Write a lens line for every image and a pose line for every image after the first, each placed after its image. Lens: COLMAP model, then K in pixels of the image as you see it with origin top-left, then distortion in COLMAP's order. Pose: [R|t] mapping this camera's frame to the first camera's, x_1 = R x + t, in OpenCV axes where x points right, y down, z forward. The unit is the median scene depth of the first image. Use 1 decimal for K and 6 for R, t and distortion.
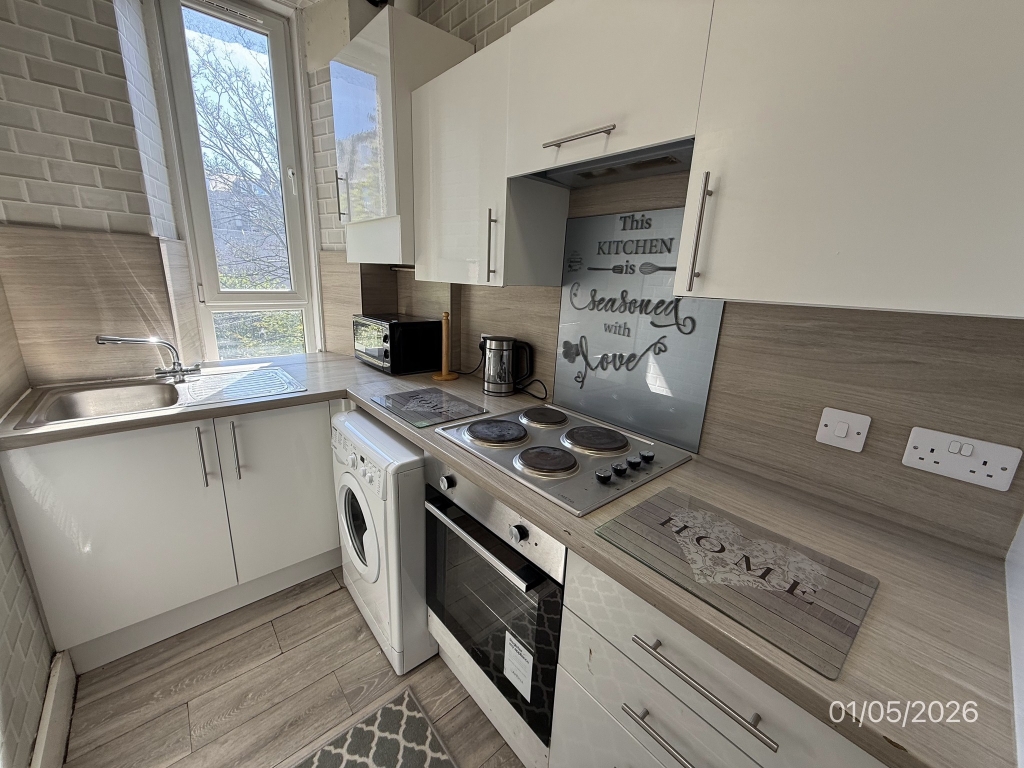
lens RADIAL K [[404.3, 0, 511.8], [0, 404.3, 384.7], [0, 0, 1]] dist [0.001703, 0.000668]
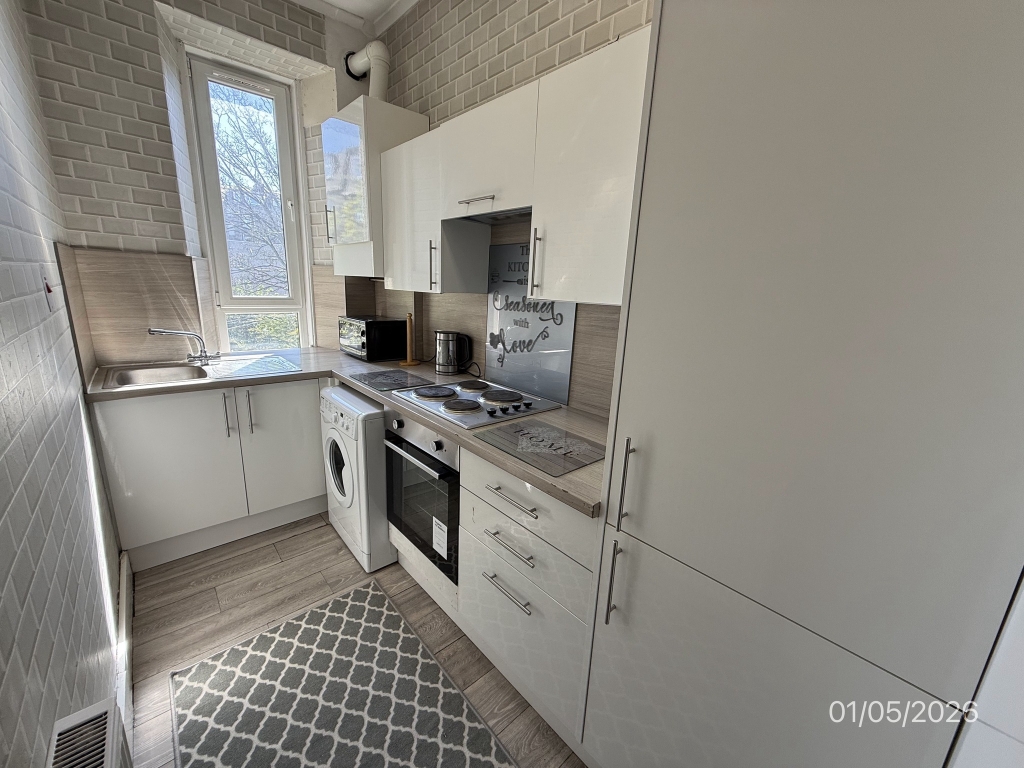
lens RADIAL K [[404.3, 0, 512.1], [0, 404.3, 384.4], [0, 0, 1]] dist [0.001703, 0.000668]
pose [[0.999849, -0.001917, 0.017283, 0.189941], [0.002301, 0.999750, -0.022239, 0.105055], [-0.017236, 0.022276, 0.999603, -0.401210]]
